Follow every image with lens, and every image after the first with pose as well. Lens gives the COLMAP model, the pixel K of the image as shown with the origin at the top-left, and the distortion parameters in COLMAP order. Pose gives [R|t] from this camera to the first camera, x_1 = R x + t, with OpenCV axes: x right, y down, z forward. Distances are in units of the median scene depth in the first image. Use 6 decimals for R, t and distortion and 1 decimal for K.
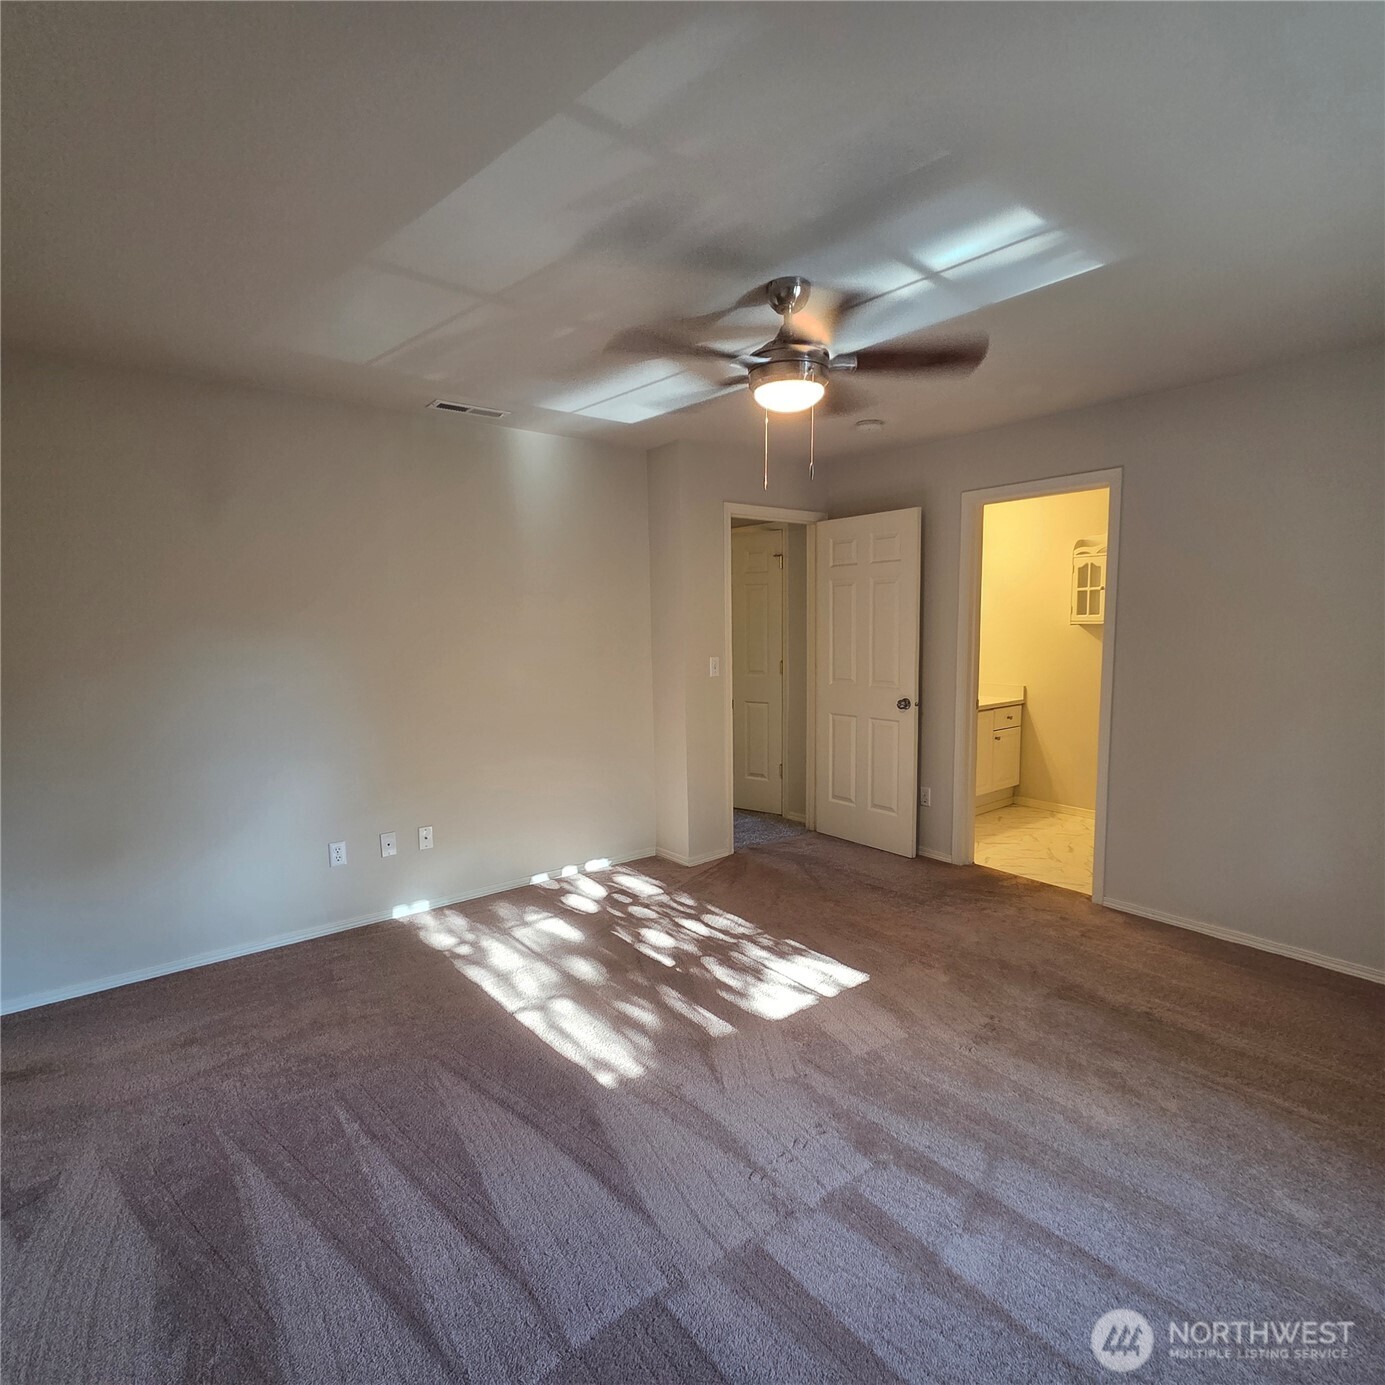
lens RADIAL K [[753.4, 0, 692.5], [0, 753.4, 692.5], [0, 0, 1]] dist [-0.000614, -0.000737]
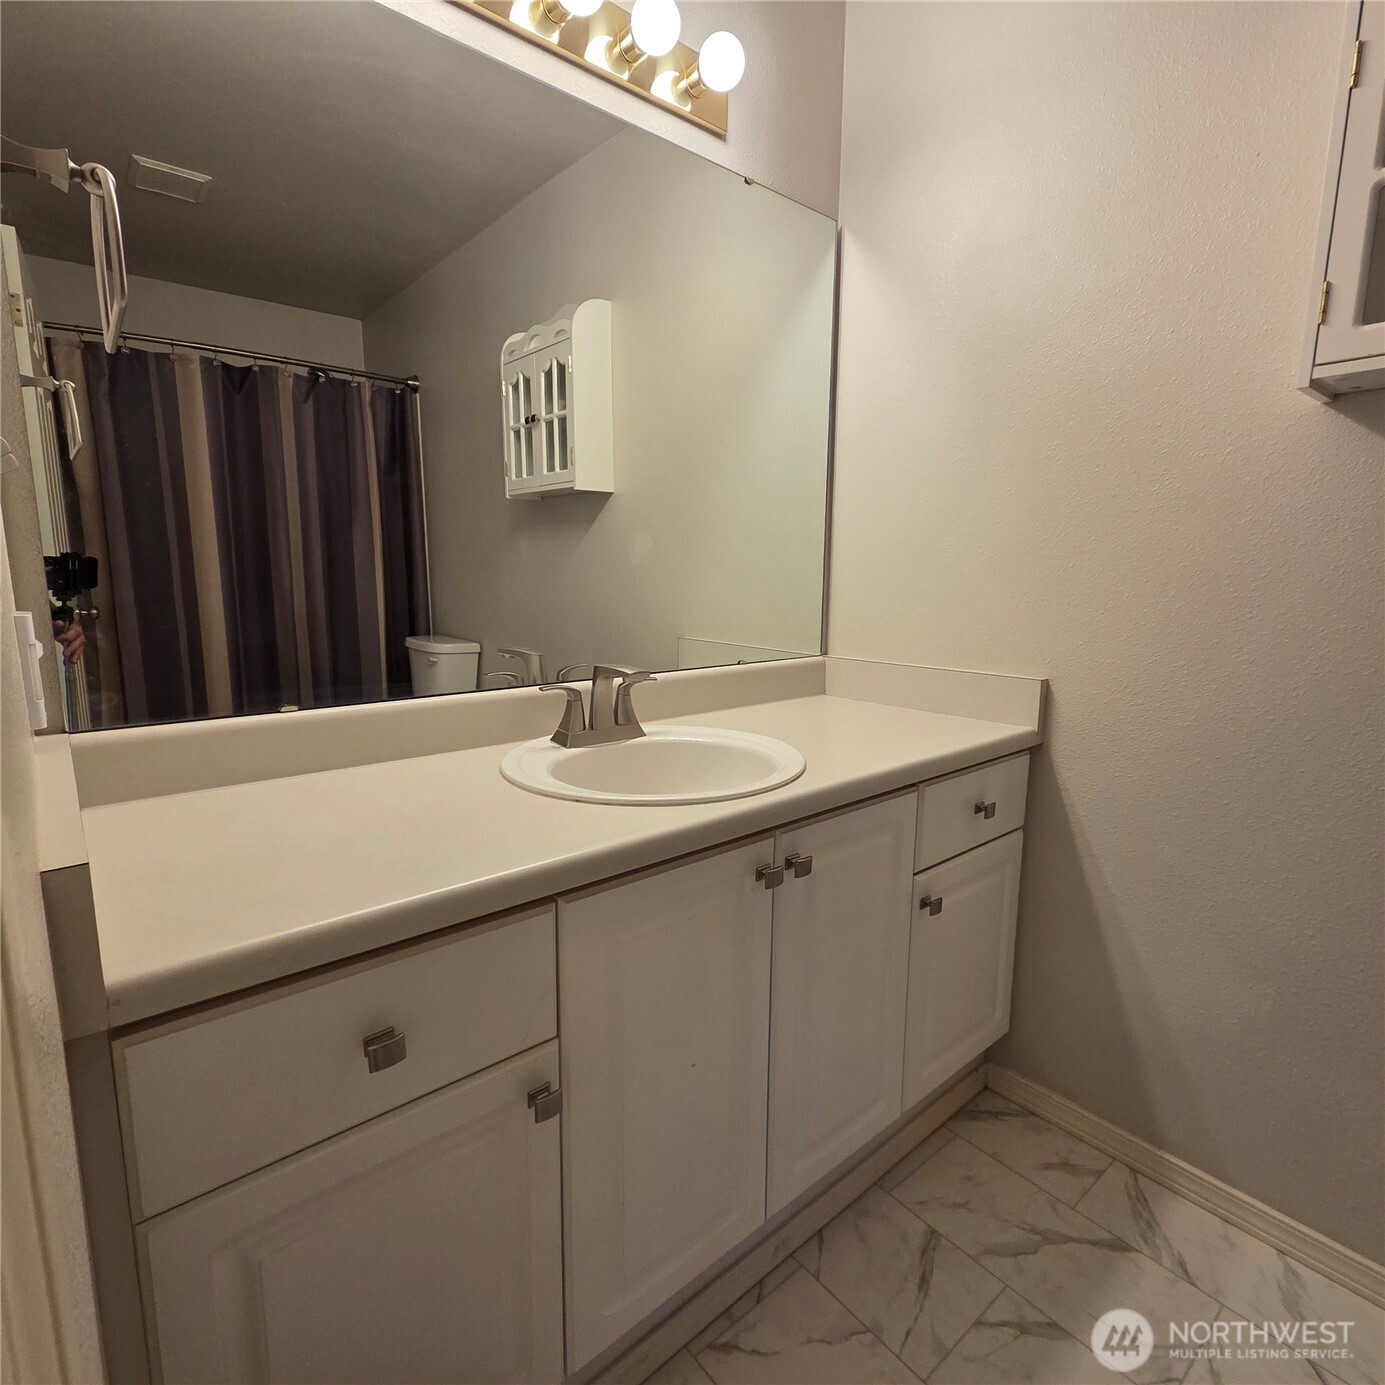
lens RADIAL K [[753.4, 0, 692.5], [0, 753.4, 692.5], [0, 0, 1]] dist [-0.000614, -0.000737]
pose [[0.999982, 0.000187, -0.005985, 0.316586], [0.000165, 0.998268, 0.058834, -0.023834], [0.005986, -0.058834, 0.998250, 0.728375]]
